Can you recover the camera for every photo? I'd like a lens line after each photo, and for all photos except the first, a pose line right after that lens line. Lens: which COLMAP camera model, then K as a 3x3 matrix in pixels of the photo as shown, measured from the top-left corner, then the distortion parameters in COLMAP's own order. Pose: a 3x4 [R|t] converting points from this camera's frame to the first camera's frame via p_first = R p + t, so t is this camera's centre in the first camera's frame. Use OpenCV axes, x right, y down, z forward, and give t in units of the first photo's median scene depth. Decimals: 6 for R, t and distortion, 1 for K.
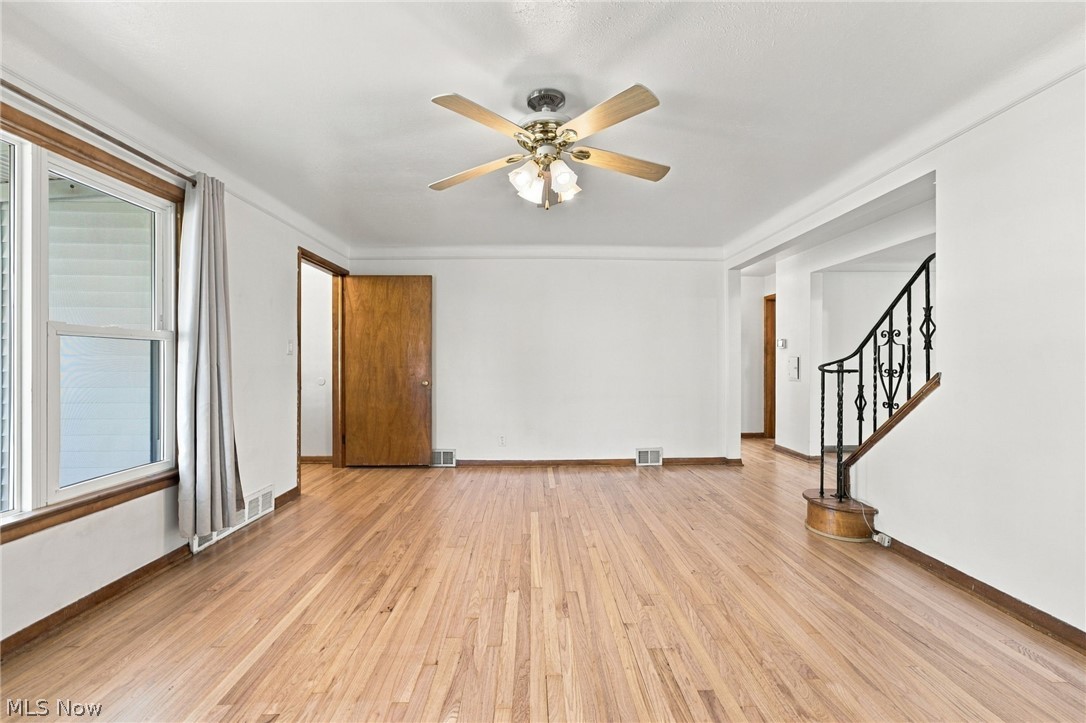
lens RADIAL K [[441.7, 0, 541.4], [0, 441.7, 362.5], [0, 0, 1]] dist [-0.001038, 0.000664]
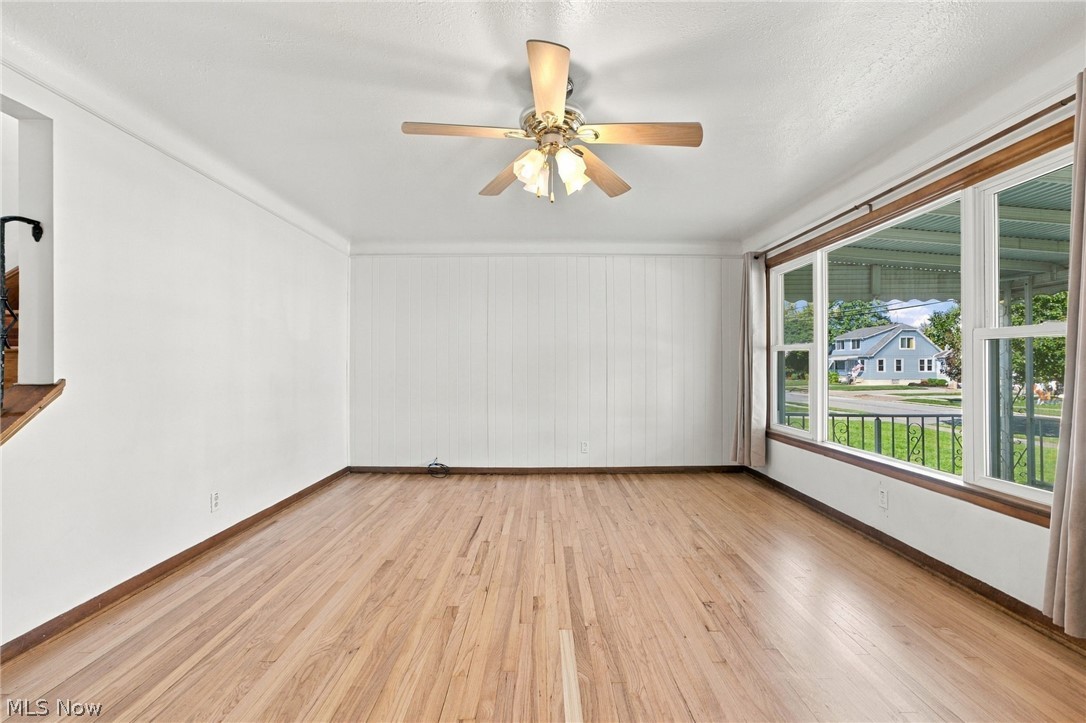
lens RADIAL K [[441.7, 0, 546.6], [0, 441.7, 360.7], [0, 0, 1]] dist [-0.001038, 0.000664]
pose [[-0.999925, 0.002087, 0.012092, 0.015825], [0.001967, 0.999949, -0.009938, -0.000349], [-0.012112, -0.009913, -0.999878, 2.132590]]
